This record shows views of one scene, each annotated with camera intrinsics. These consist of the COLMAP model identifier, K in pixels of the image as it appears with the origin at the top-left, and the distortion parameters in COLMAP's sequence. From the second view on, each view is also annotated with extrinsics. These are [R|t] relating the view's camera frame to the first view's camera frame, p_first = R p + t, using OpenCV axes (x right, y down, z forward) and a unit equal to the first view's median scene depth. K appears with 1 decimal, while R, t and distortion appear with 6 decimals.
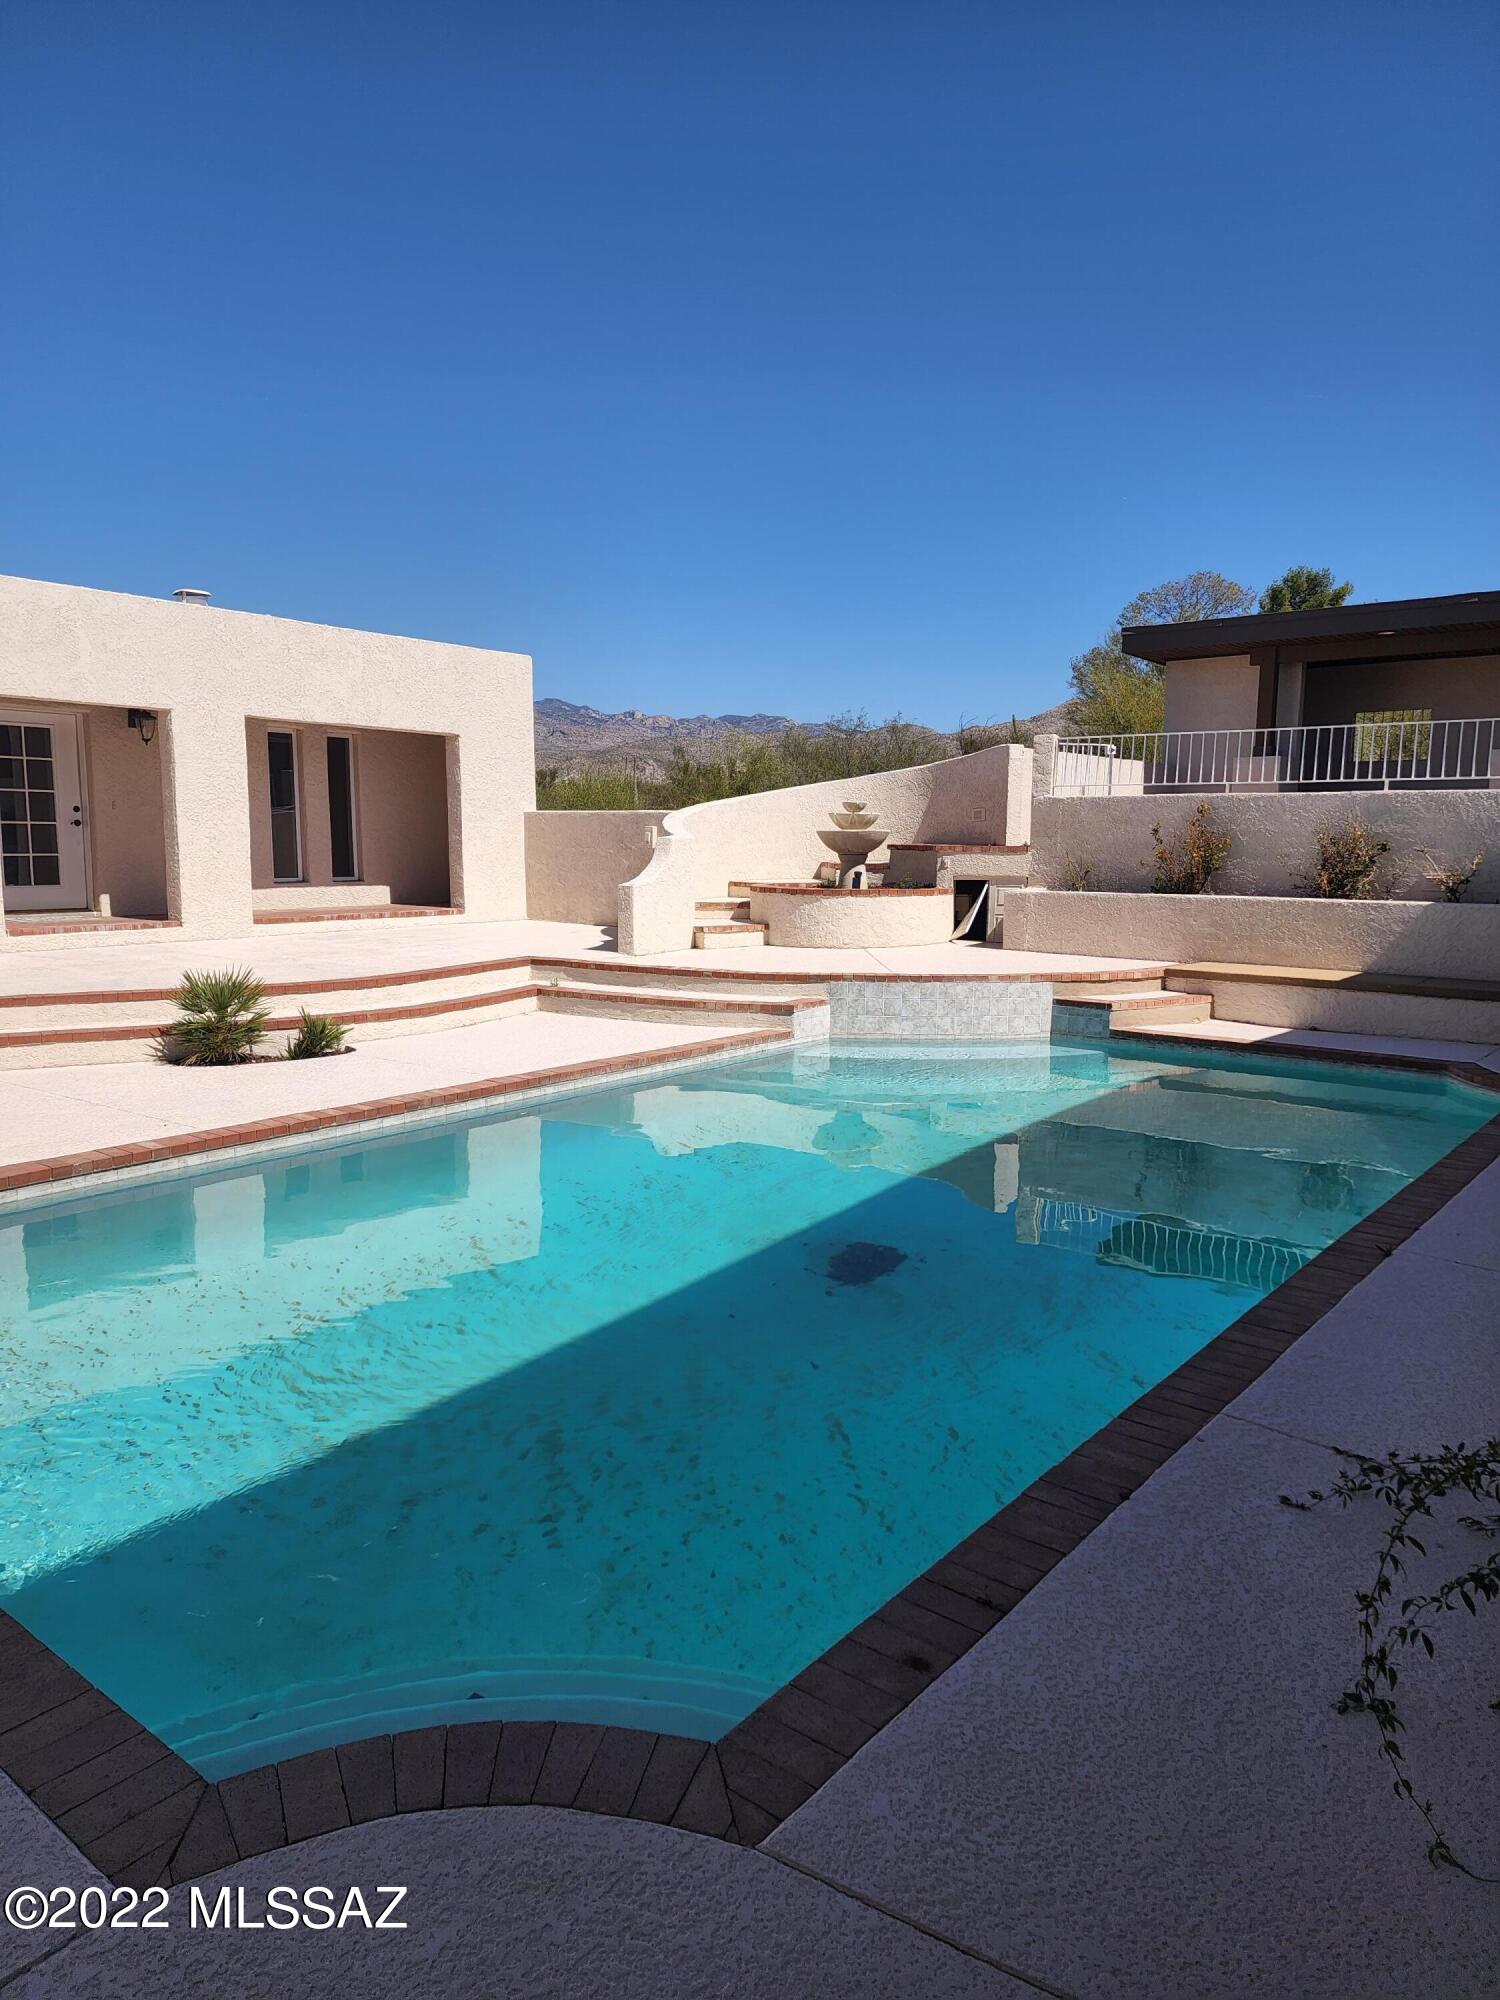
lens RADIAL K [[1331.9, 0, 751.2], [0, 1331.9, 1016.6], [0, 0, 1]] dist [0.089574, -0.070574]
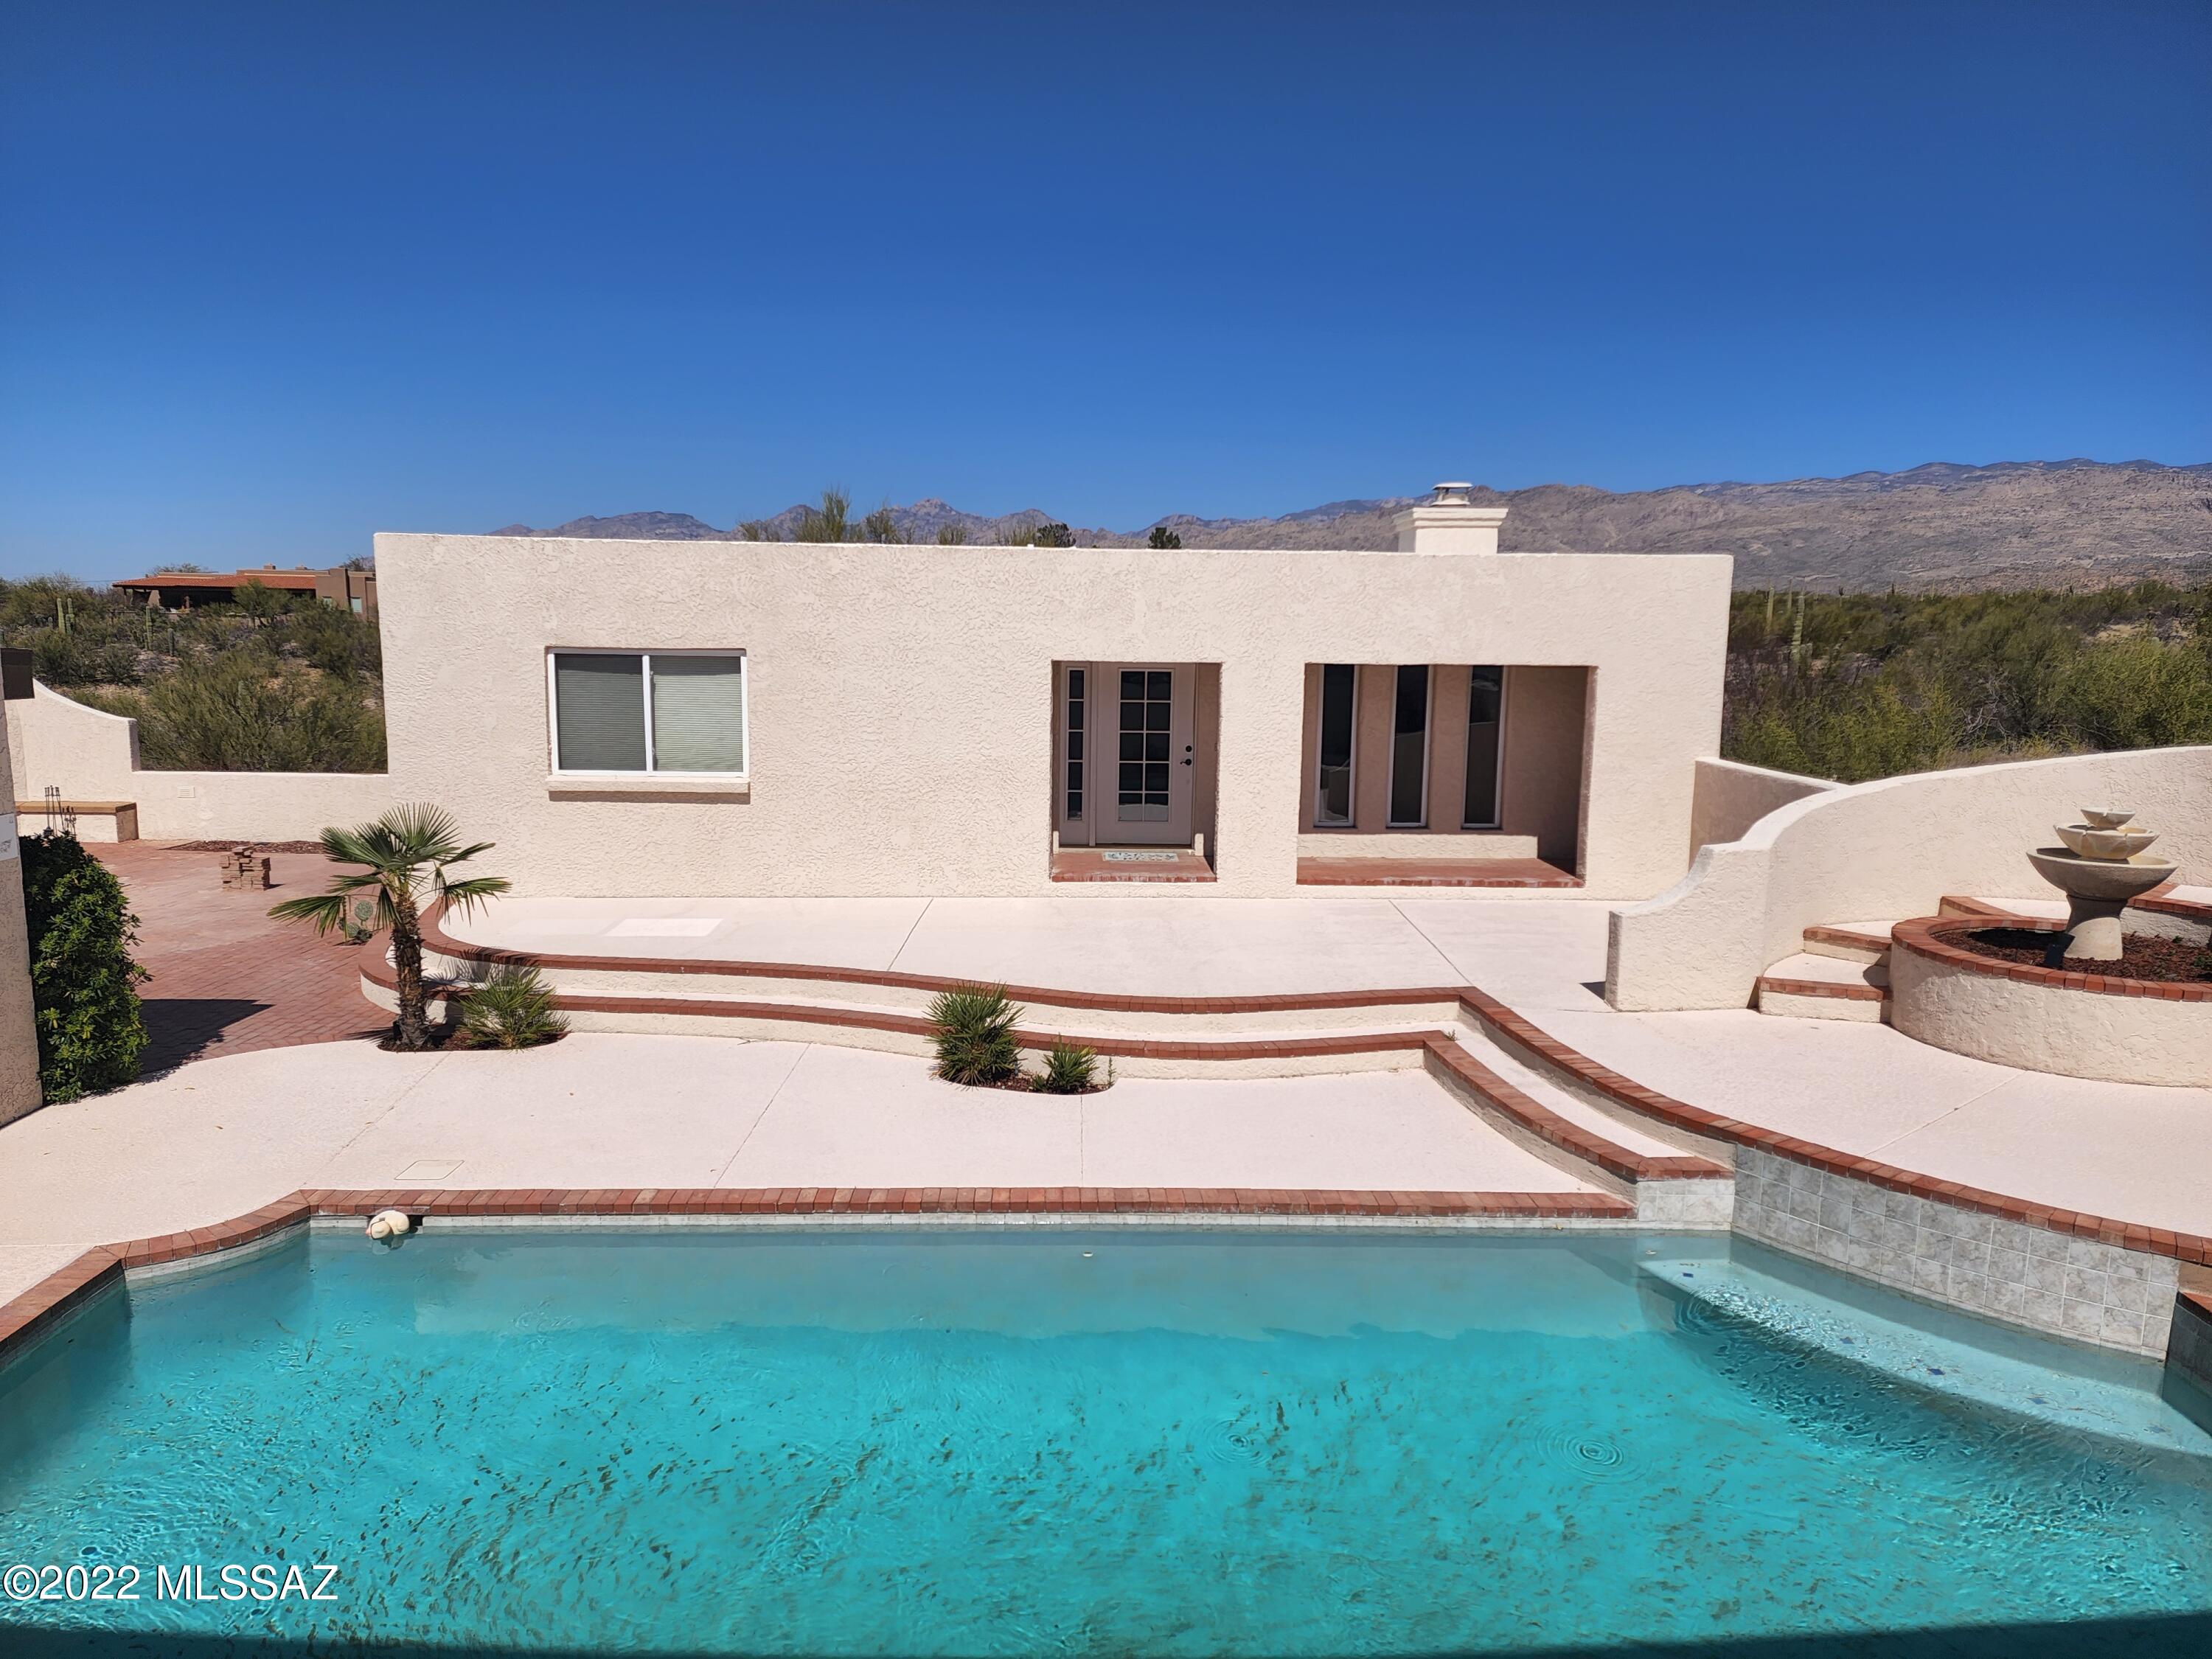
lens RADIAL K [[1473.1, 0, 1085.9], [0, 1473.1, 836.0], [0, 0, 1]] dist [0.089574, -0.070574]
pose [[0.638899, 0.109226, -0.761497, 0.317087], [-0.112127, 0.992520, 0.048288, -0.139735], [0.761076, 0.054533, 0.646367, 0.244957]]
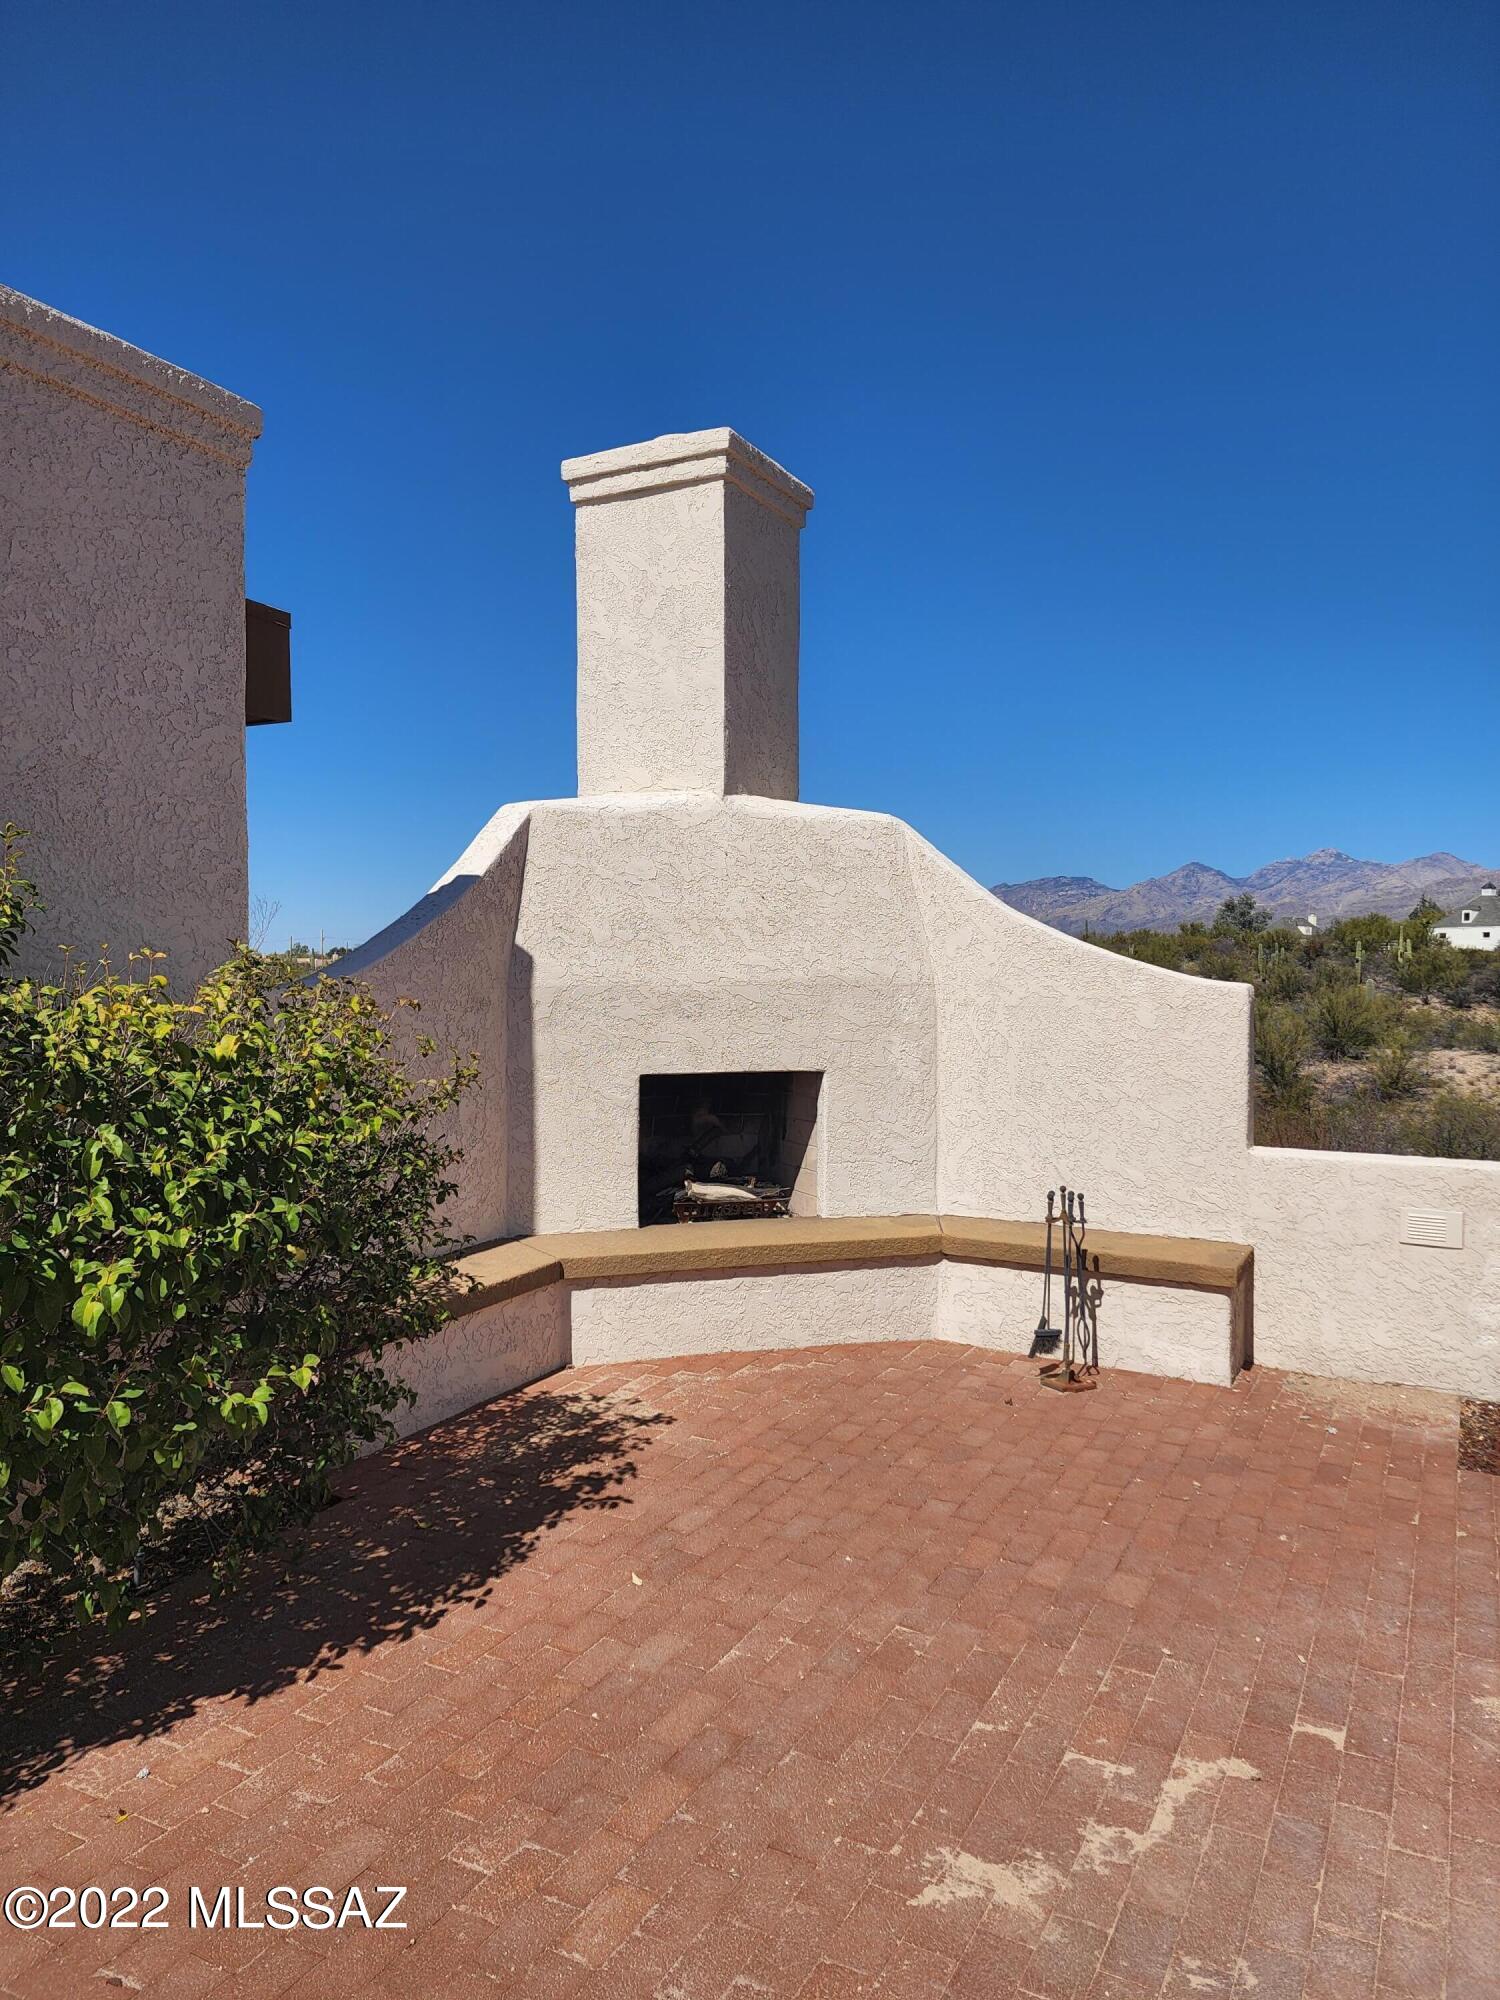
lens RADIAL K [[1331.9, 0, 755.9], [0, 1331.9, 996.4], [0, 0, 1]] dist [0.089574, -0.070574]
pose [[0.195220, 0.011809, -0.980688, -1.049789], [-0.131373, 0.991231, -0.014216, -0.046138], [0.971921, 0.131611, 0.195060, 0.248905]]
